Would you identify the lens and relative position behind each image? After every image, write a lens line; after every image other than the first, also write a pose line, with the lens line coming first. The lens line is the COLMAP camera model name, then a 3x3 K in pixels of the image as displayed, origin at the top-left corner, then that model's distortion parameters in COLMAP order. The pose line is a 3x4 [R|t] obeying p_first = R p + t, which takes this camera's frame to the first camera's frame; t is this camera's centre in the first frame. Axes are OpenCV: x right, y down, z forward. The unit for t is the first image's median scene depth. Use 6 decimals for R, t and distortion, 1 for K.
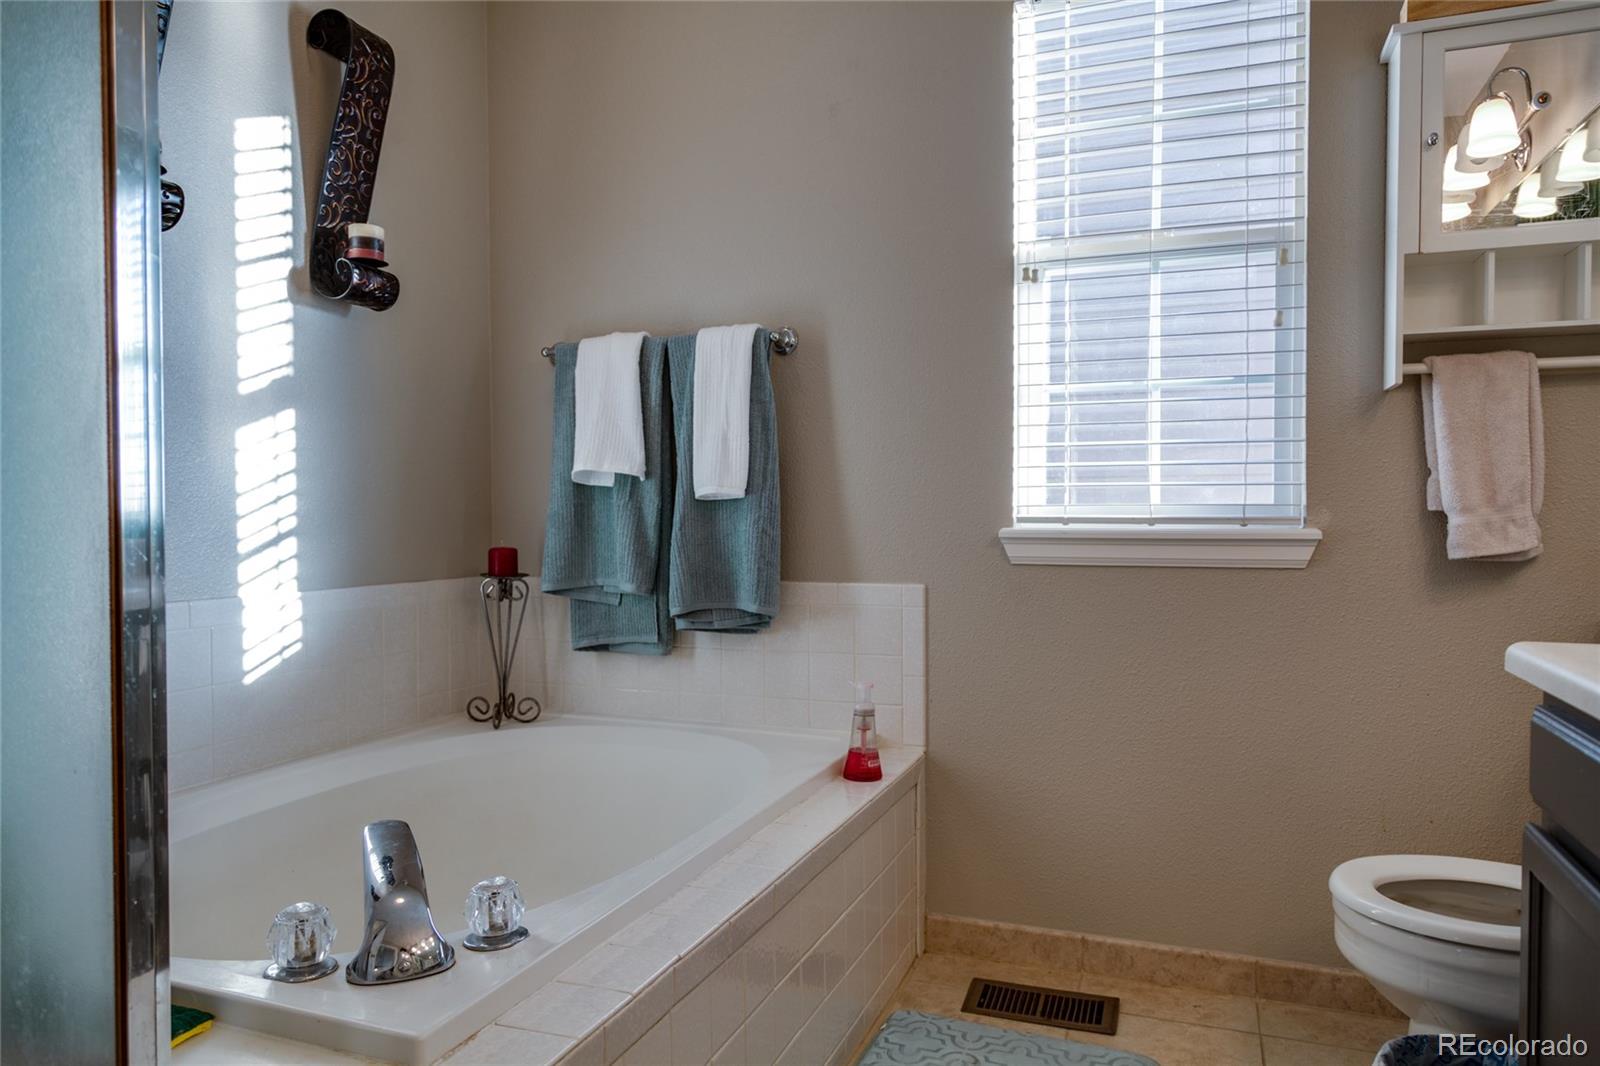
lens RADIAL K [[1069.1, 0, 801.7], [0, 1069.1, 538.0], [0, 0, 1]] dist [0.008268, -0.009682]
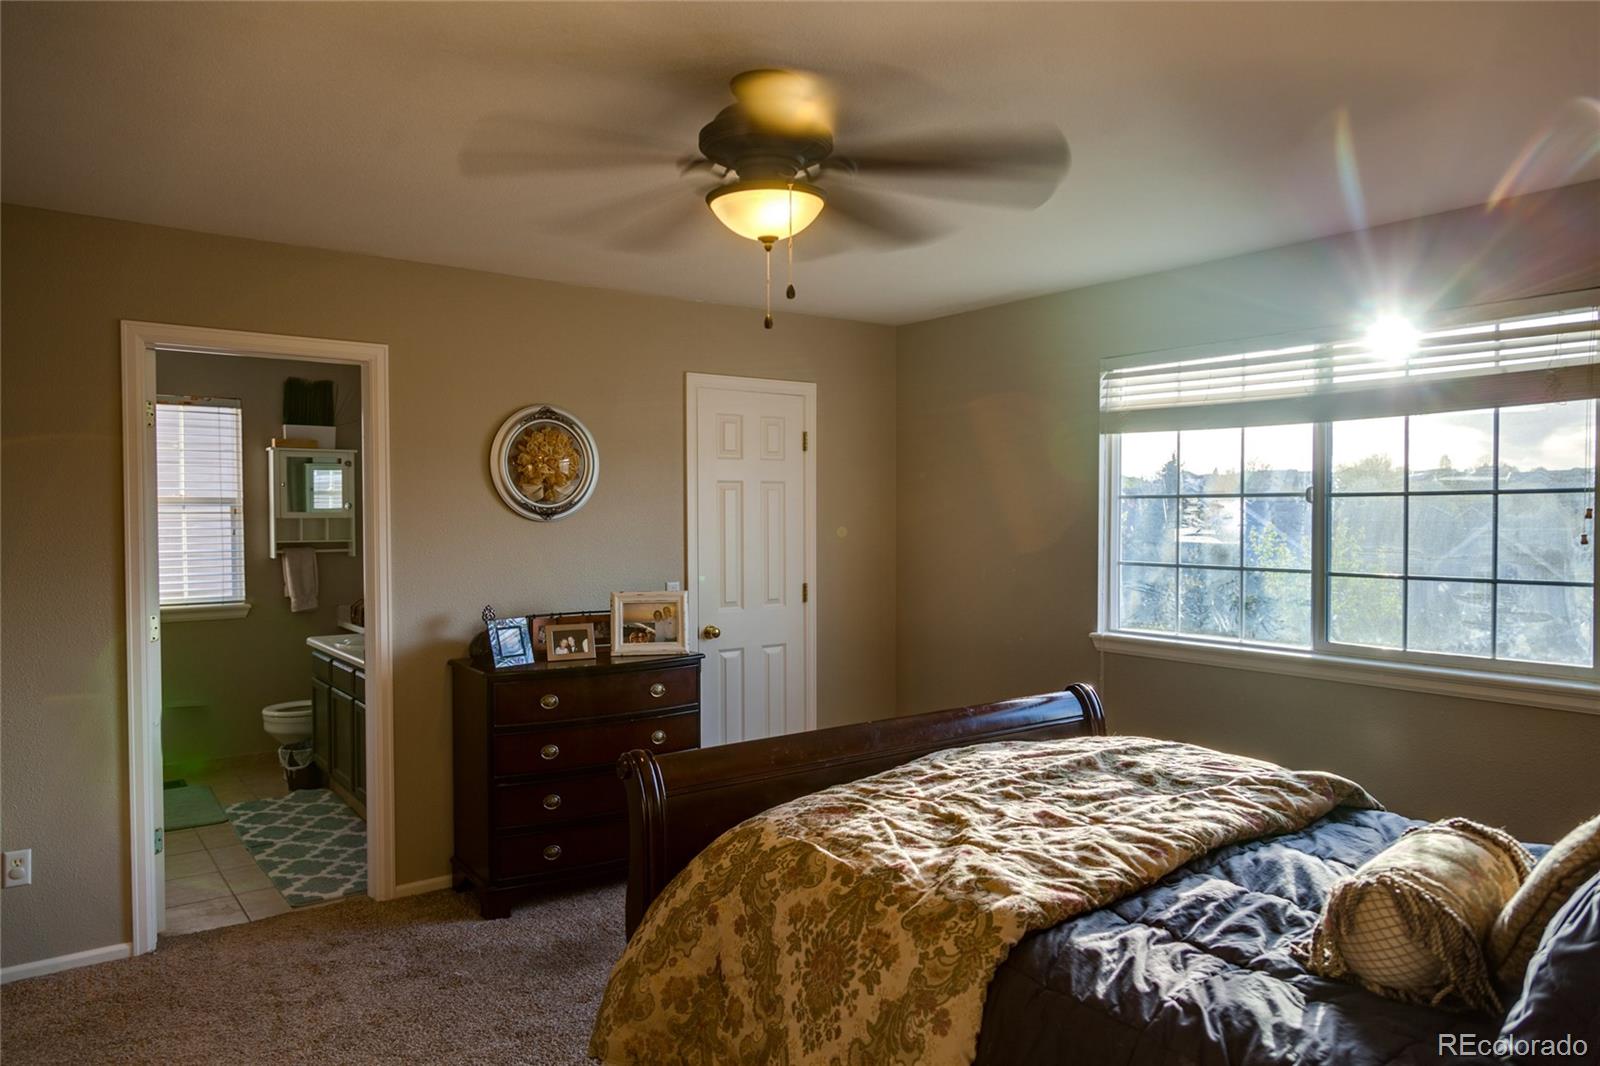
lens RADIAL K [[1069.1, 0, 802.7], [0, 1069.1, 527.9], [0, 0, 1]] dist [0.008268, -0.009682]
pose [[0.536240, -0.018083, 0.843872, -1.140833], [0.025044, 0.999671, 0.005507, -0.190814], [-0.843694, 0.018180, 0.536517, -1.802093]]
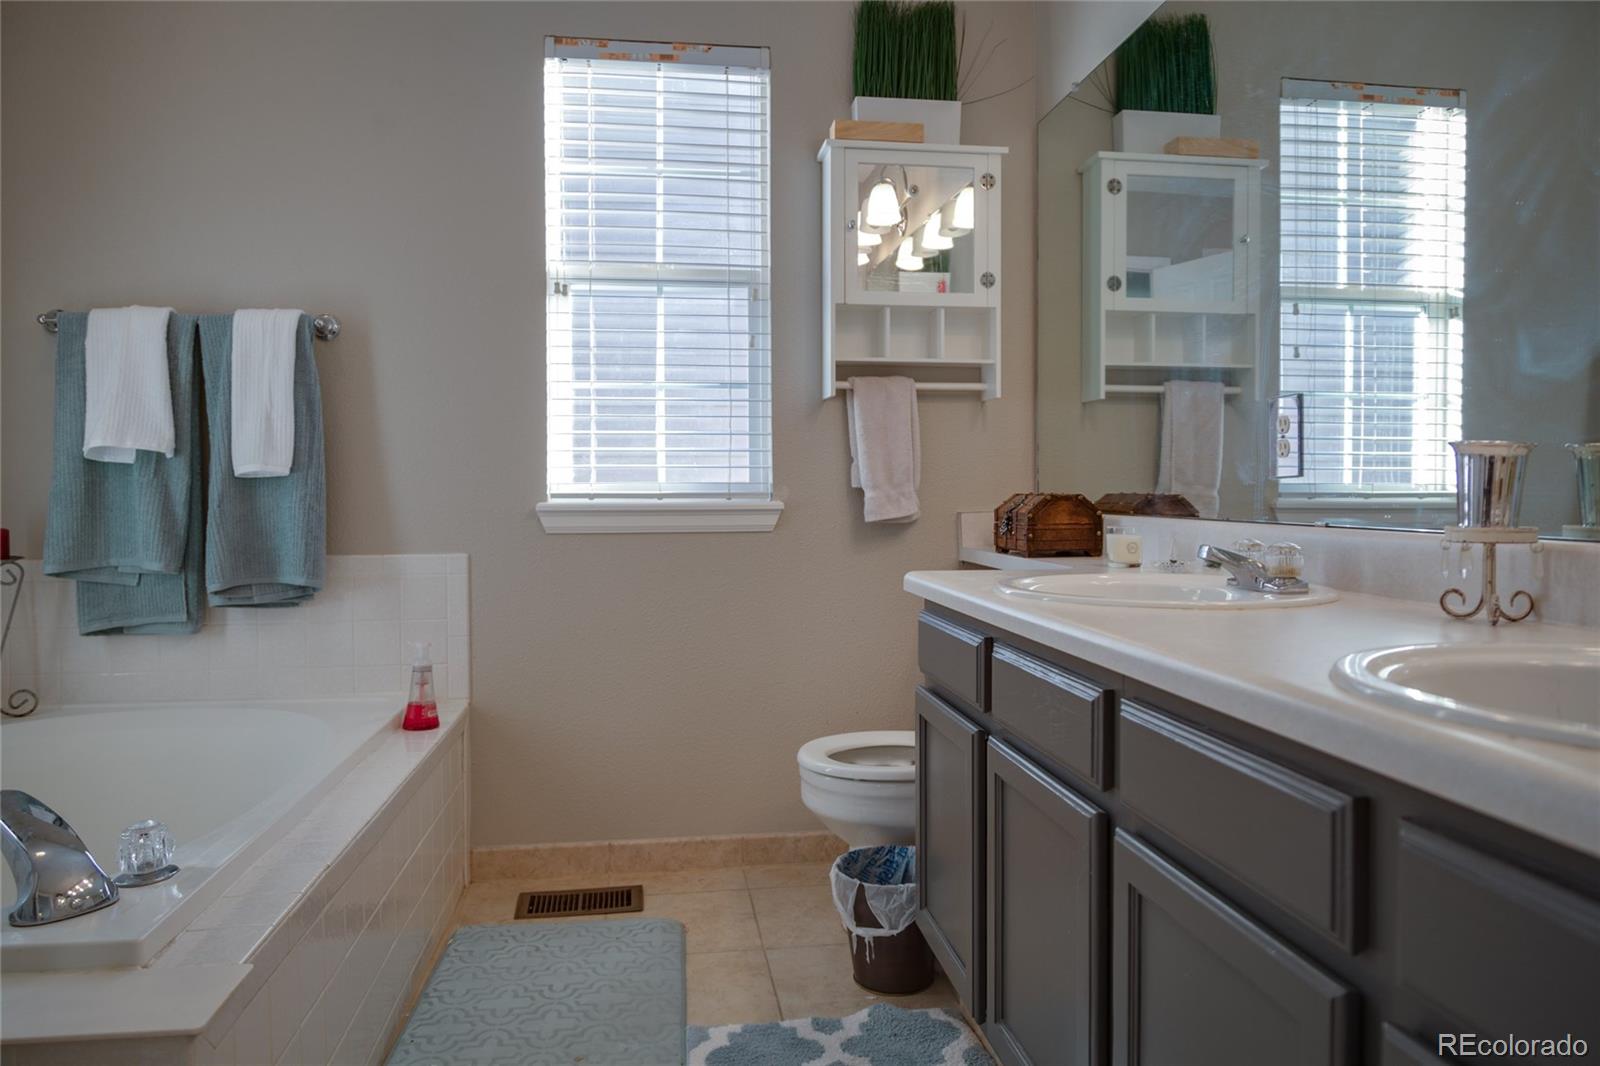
lens RADIAL K [[1069.1, 0, 819.4], [0, 1069.1, 489.2], [0, 0, 1]] dist [0.008268, -0.009682]
pose [[0.869359, -0.001155, 0.494180, -0.126673], [0.013943, 0.999656, -0.022192, 0.006336], [-0.493984, 0.026183, 0.869077, -0.170117]]
